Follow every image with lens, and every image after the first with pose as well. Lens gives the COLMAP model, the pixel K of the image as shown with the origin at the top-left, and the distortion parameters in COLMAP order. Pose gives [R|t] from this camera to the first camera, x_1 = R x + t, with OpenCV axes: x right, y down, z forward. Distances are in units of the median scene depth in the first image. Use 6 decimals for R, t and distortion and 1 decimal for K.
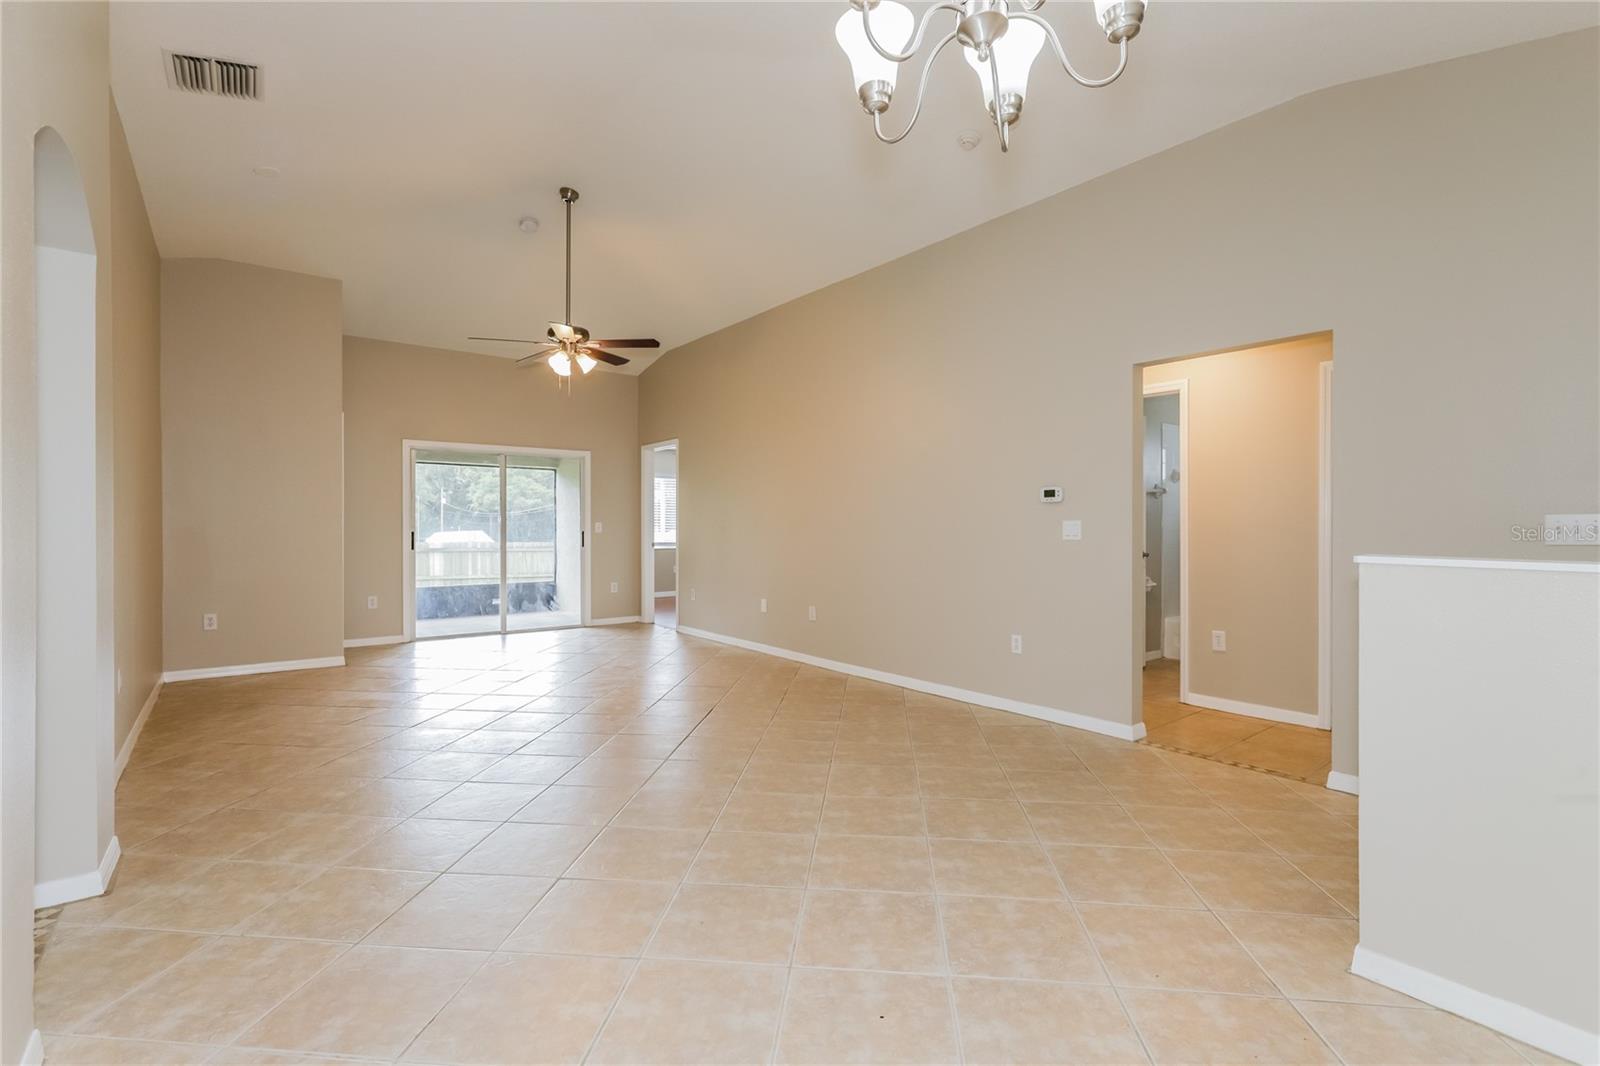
lens RADIAL K [[729.7, 0, 800.0], [0, 729.7, 532.3], [0, 0, 1]] dist [0.001204, 0.001331]
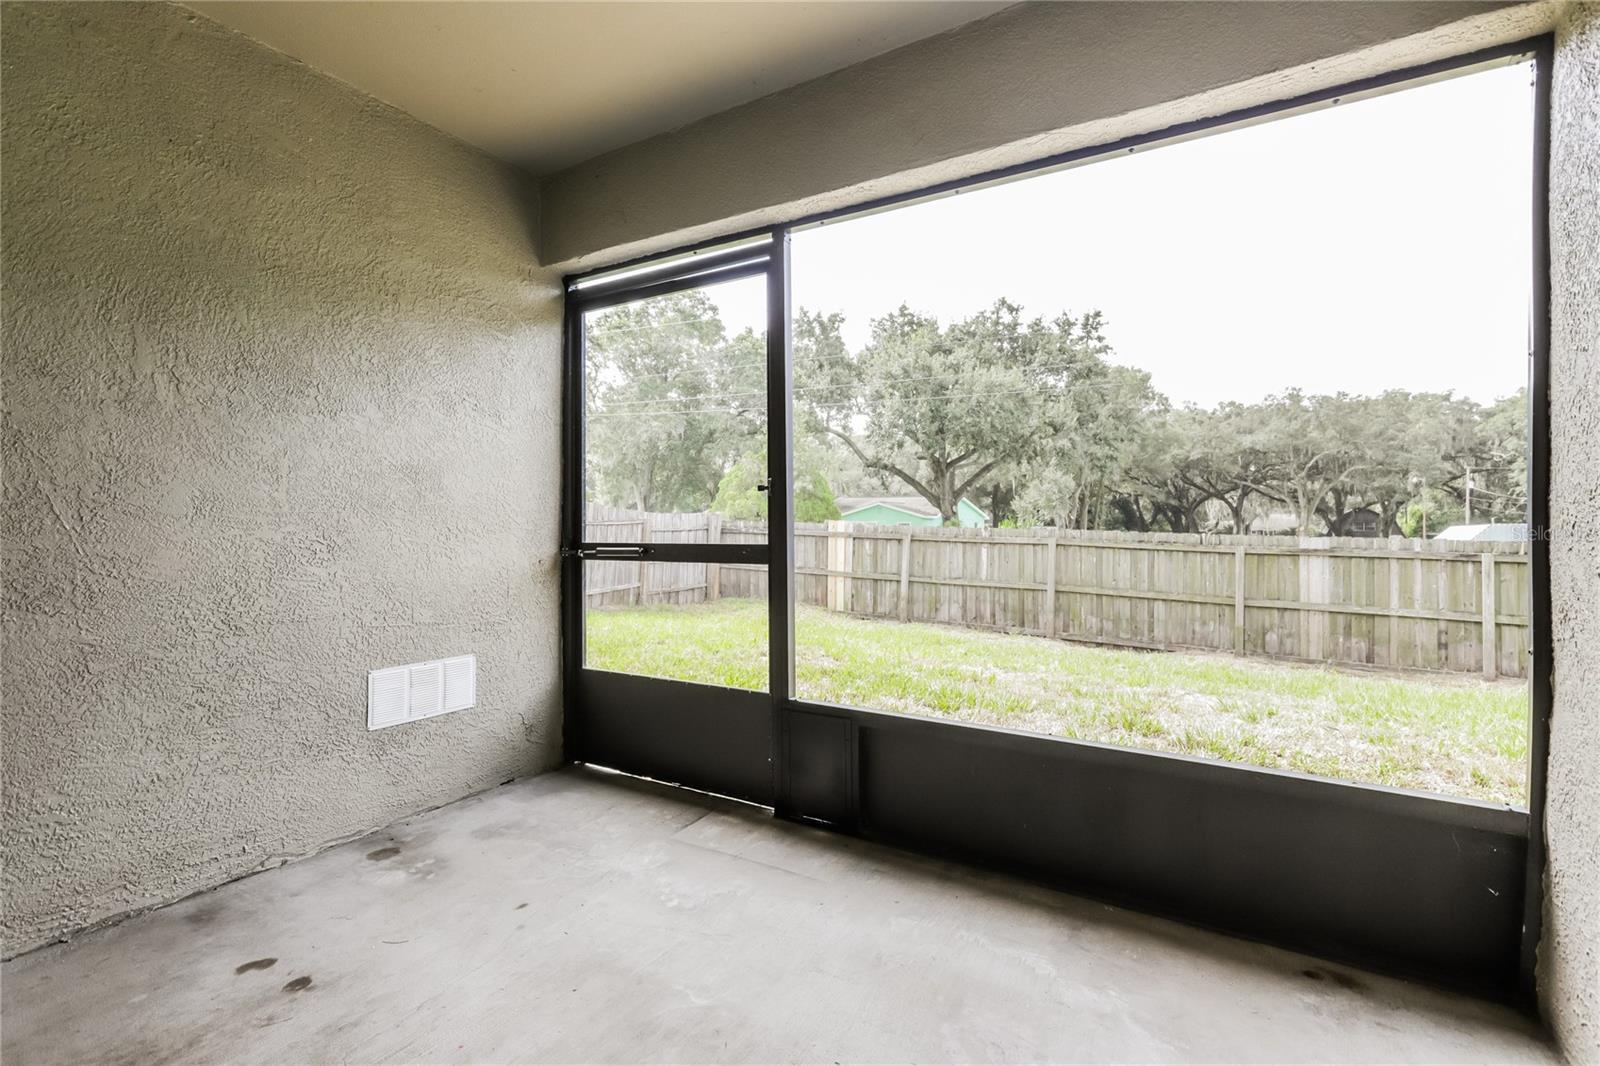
lens RADIAL K [[729.7, 0, 800.6], [0, 729.7, 527.3], [0, 0, 1]] dist [0.001204, 0.001331]
pose [[0.354458, 0.007476, -0.935042, -0.151986], [-0.006263, 0.999965, 0.005621, 0.007383], [0.935051, 0.003864, 0.354492, 0.481064]]
